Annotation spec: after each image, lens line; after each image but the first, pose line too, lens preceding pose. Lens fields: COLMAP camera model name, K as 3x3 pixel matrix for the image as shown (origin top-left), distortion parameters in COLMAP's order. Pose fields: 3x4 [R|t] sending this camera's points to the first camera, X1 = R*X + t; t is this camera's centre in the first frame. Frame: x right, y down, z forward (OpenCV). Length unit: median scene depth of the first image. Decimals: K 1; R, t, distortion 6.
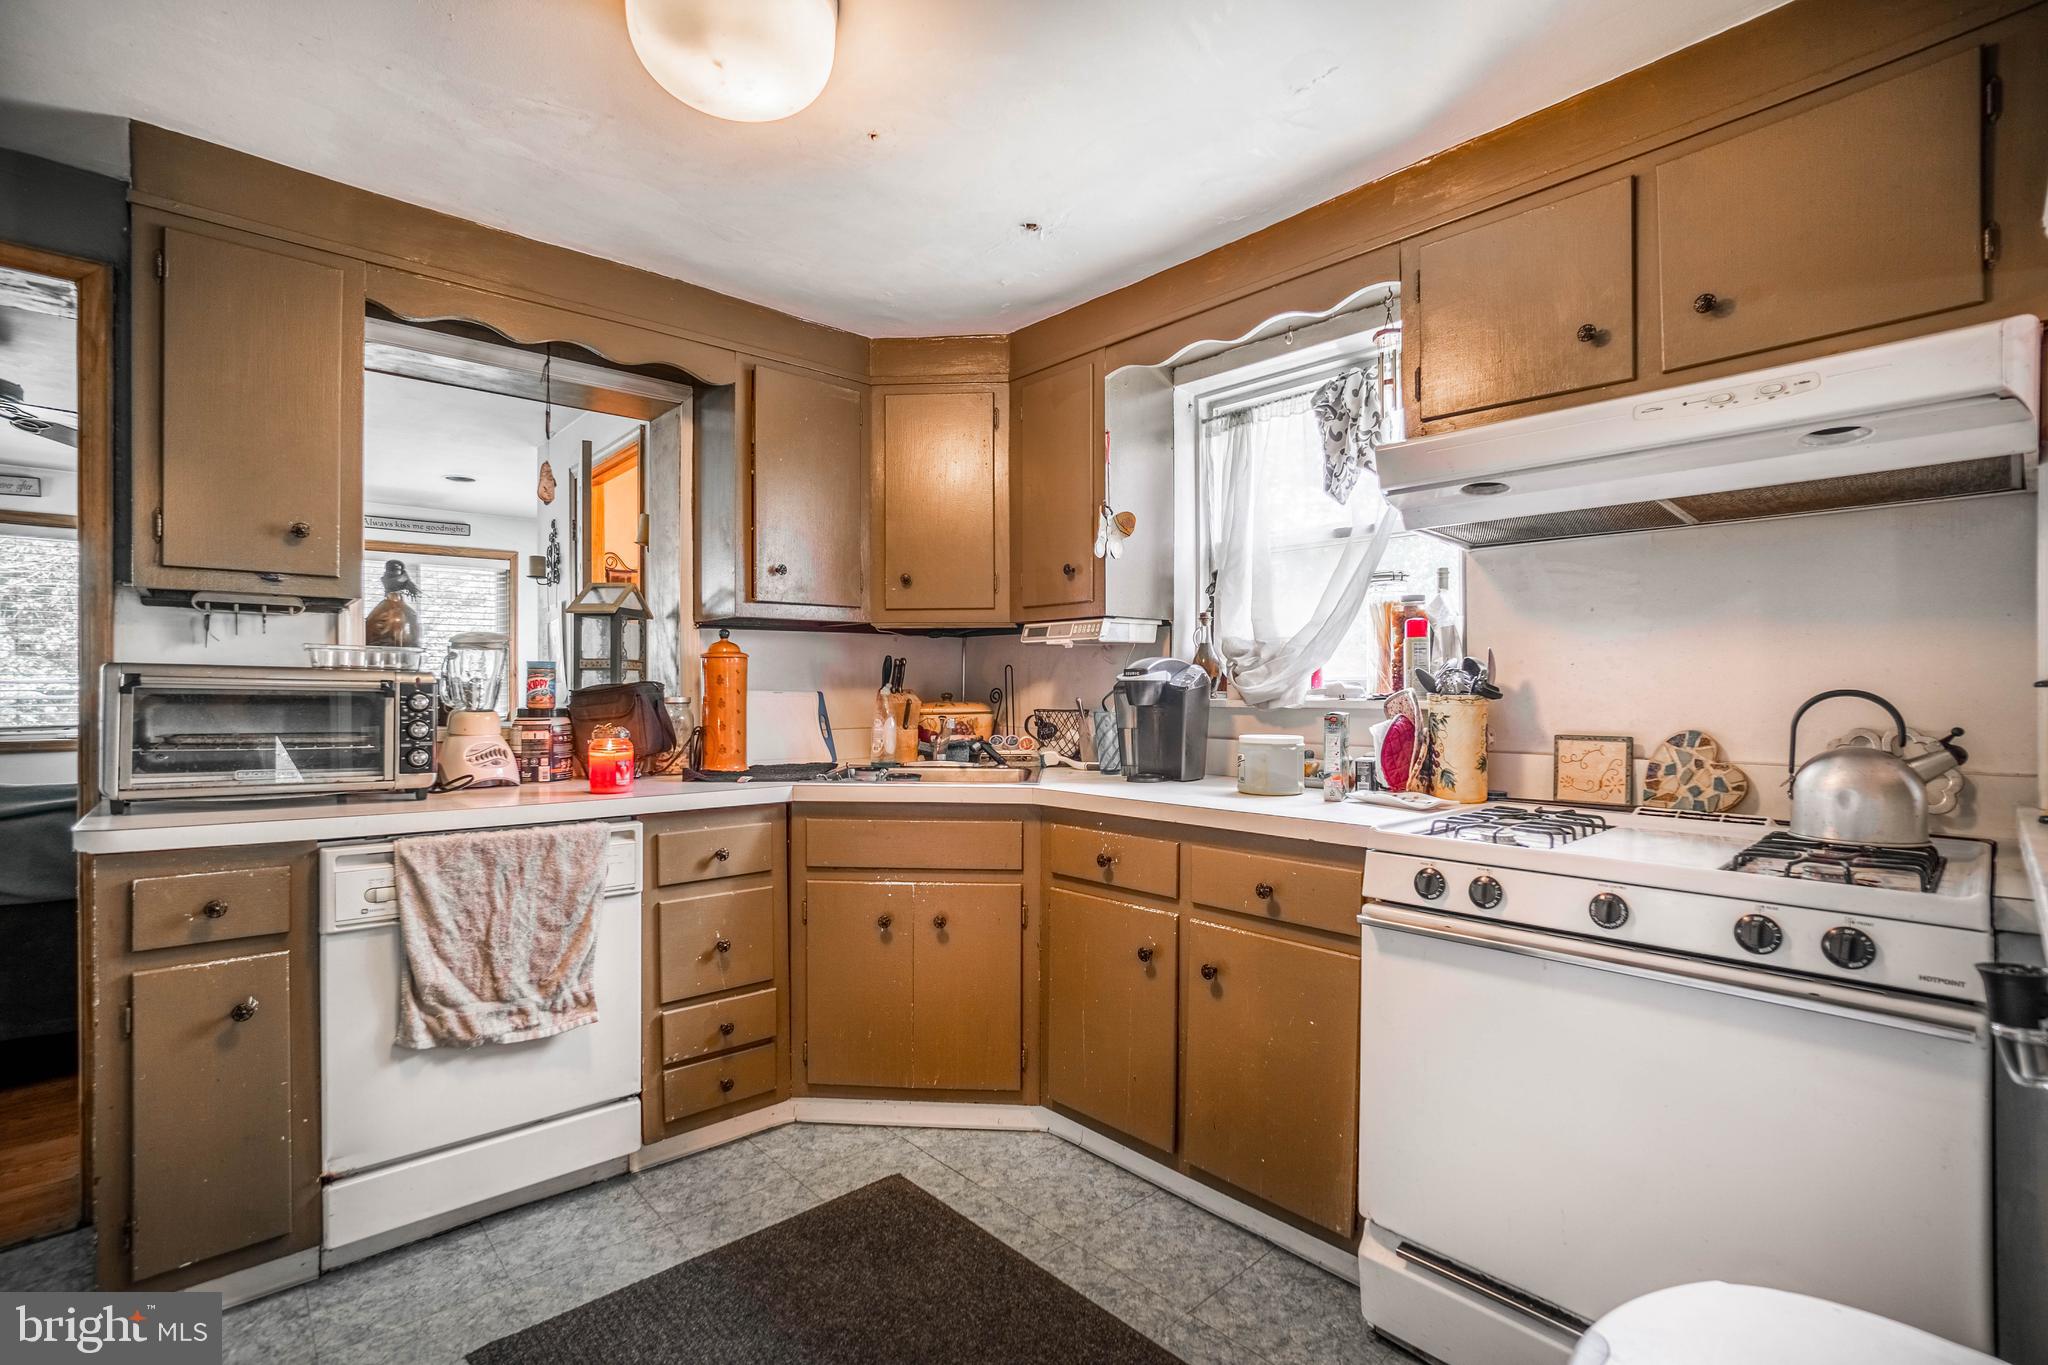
lens RADIAL K [[921.1, 0, 1015.7], [0, 921.1, 685.8], [0, 0, 1]] dist [-0.062130, 0.023951]
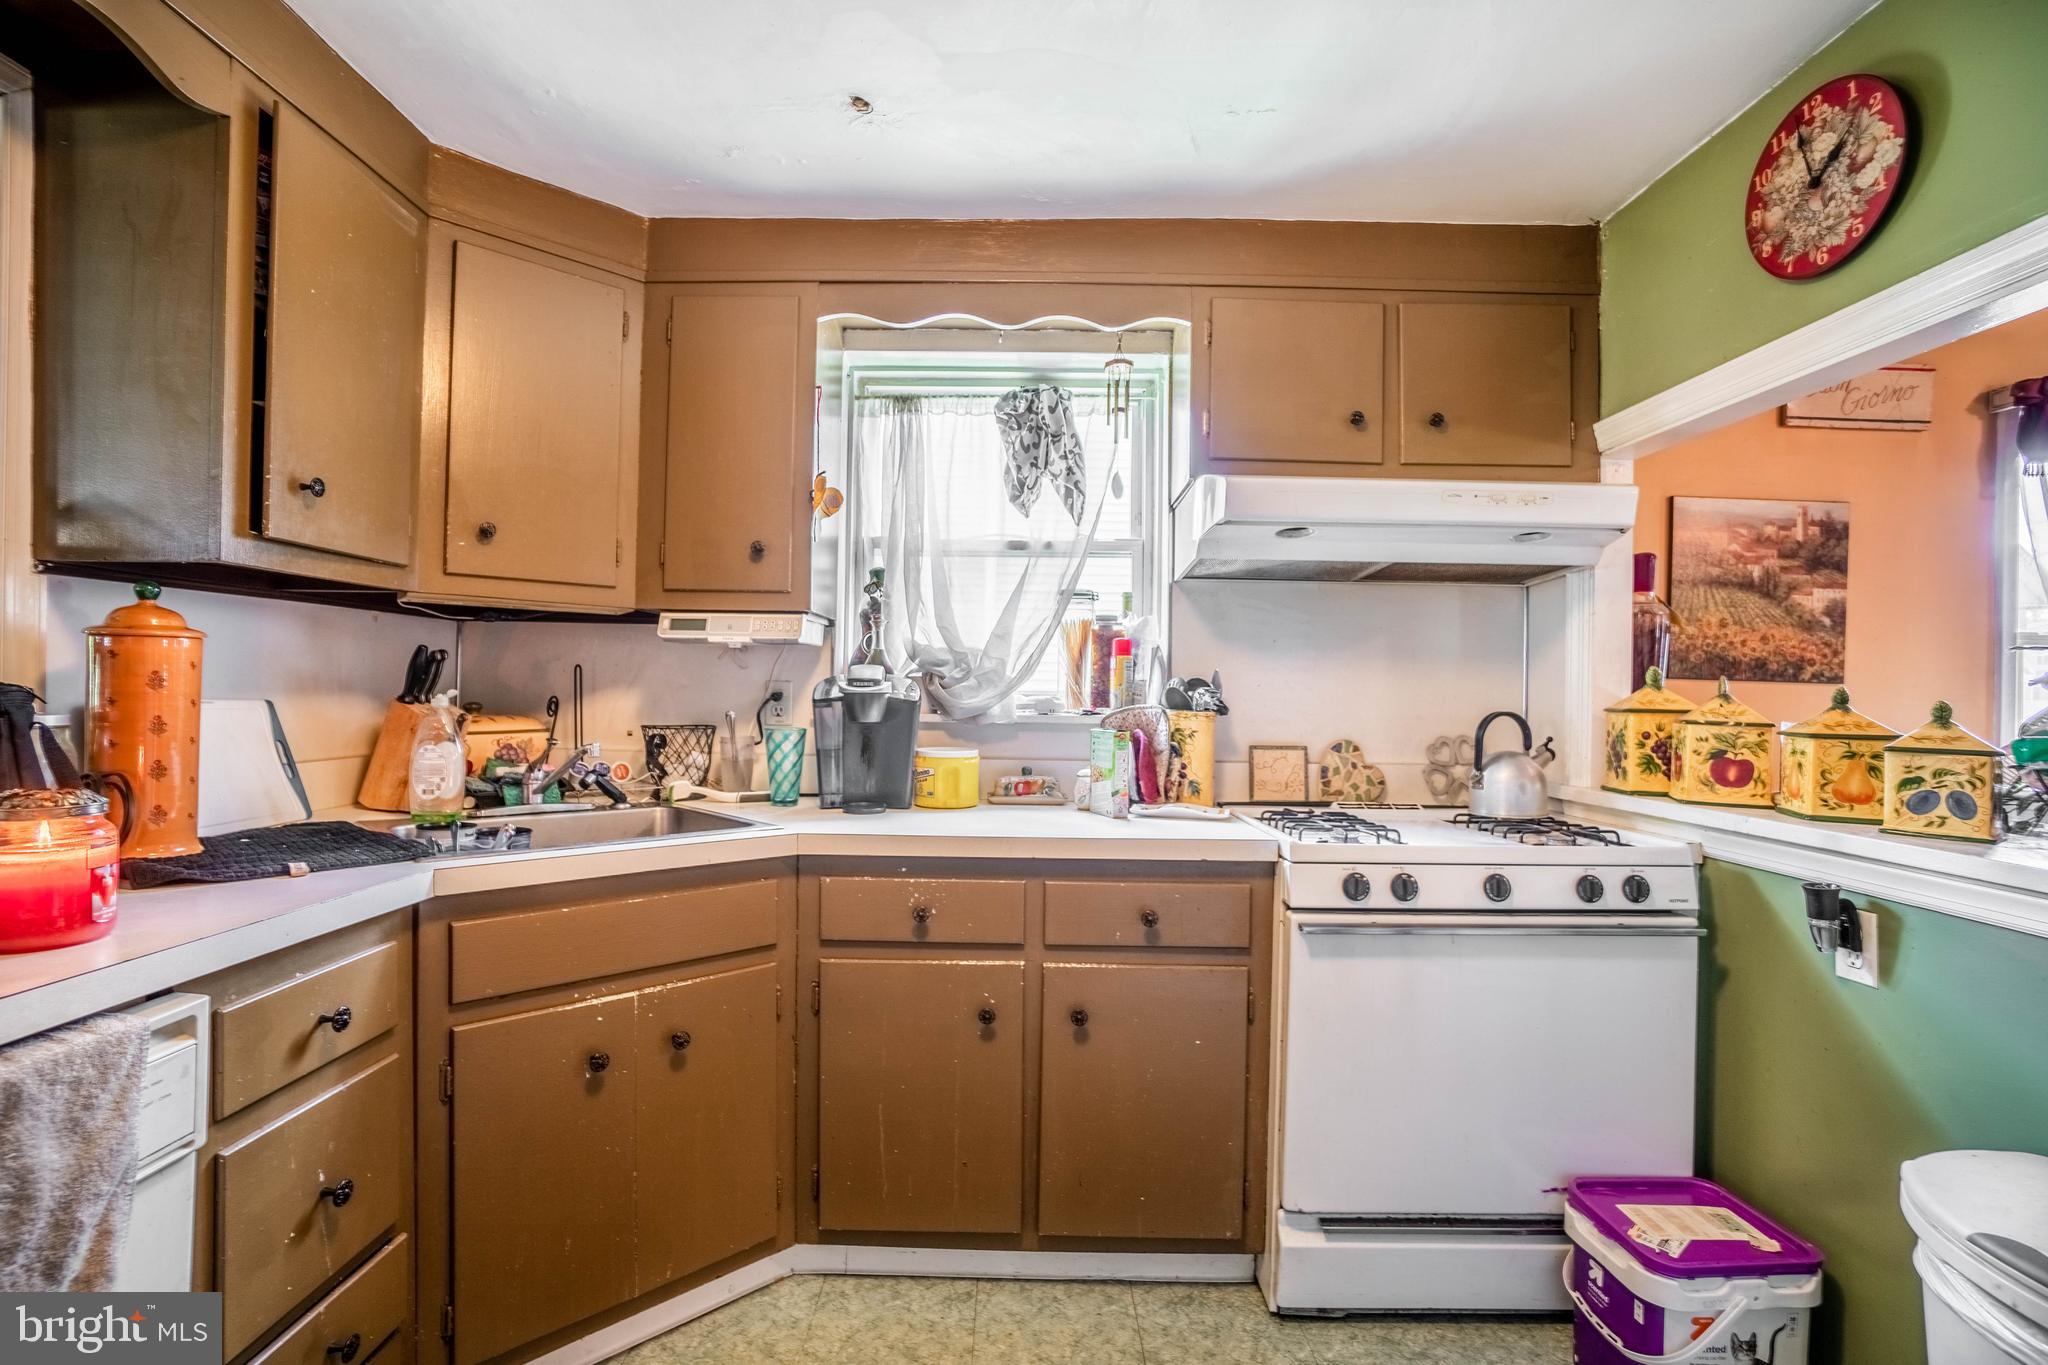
lens RADIAL K [[921.1, 0, 1015.7], [0, 921.1, 685.8], [0, 0, 1]] dist [-0.062130, 0.023951]
pose [[0.676284, 0.016286, 0.736461, -0.452773], [-0.017191, 0.999832, -0.006323, -0.009824], [-0.736441, -0.008384, 0.676450, 0.384103]]
